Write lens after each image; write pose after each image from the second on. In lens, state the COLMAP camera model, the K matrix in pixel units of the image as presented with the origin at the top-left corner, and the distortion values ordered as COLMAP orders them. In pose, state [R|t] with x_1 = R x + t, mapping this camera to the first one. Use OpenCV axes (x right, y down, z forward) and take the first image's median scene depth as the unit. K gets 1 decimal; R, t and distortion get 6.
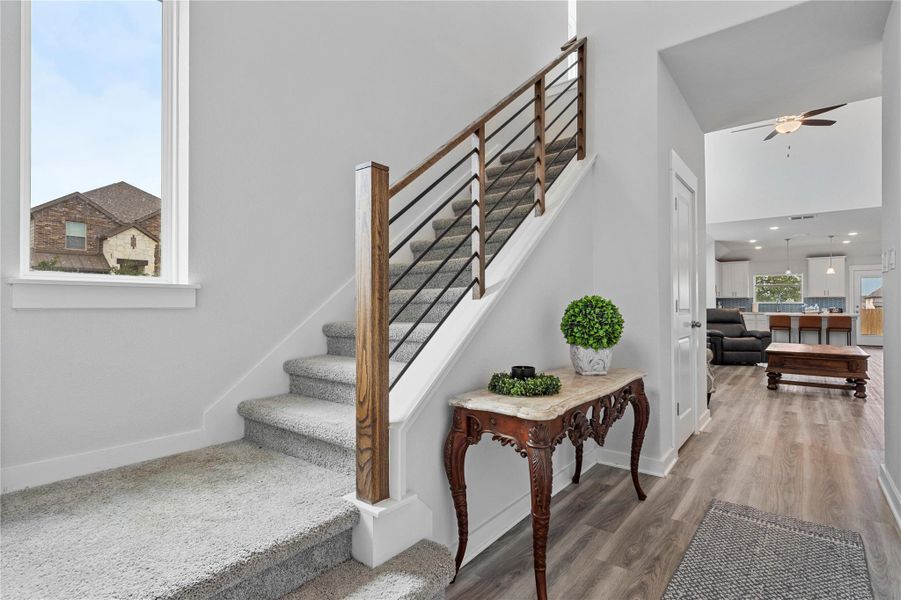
lens RADIAL K [[444.7, 0, 450.5], [0, 444.7, 300.0], [0, 0, 1]] dist [0.003520, 0.000199]
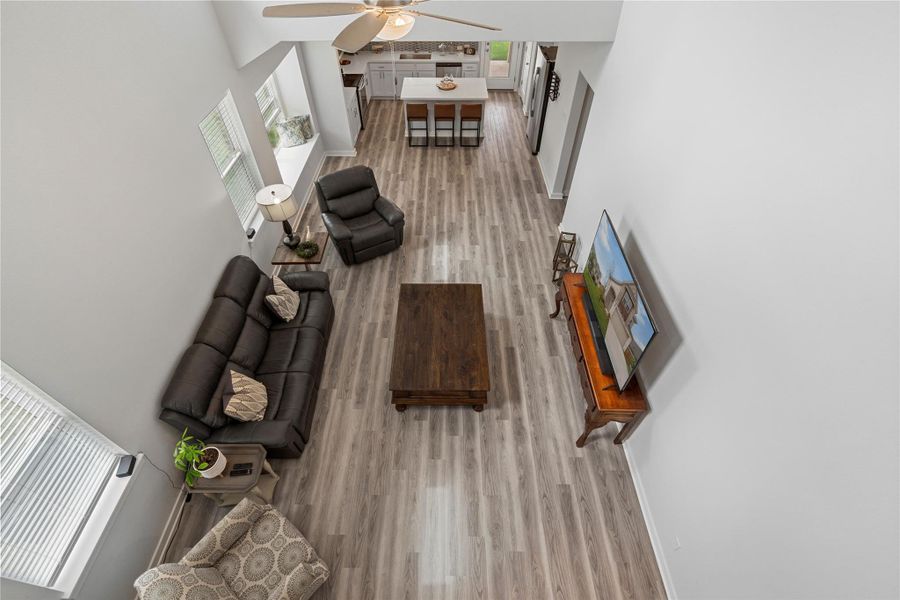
lens RADIAL K [[415.5, 0, 443.7], [0, 415.5, 303.3], [0, 0, 1]] dist [0.000785, 0.000138]
pose [[0.789488, -0.449346, 0.418088, 0.305653], [-0.007804, 0.673781, 0.738890, -0.286238], [-0.613717, -0.586607, 0.528435, 0.363667]]
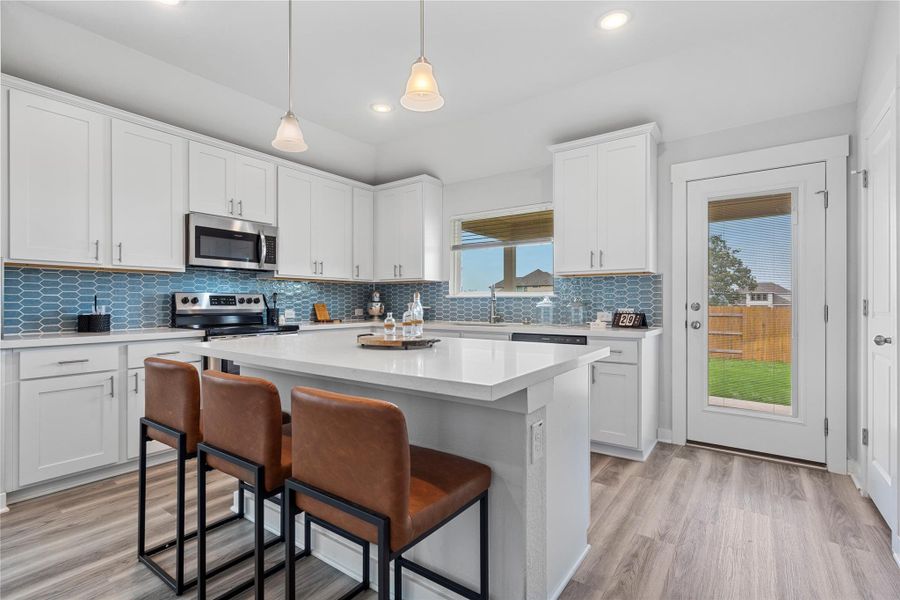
lens RADIAL K [[415.5, 0, 443.7], [0, 415.5, 303.3], [0, 0, 1]] dist [0.000785, 0.000138]
pose [[0.999644, -0.004299, 0.026334, 0.863438], [0.003877, 0.999864, 0.016051, 0.009830], [-0.026399, -0.015943, 0.999524, 0.858480]]
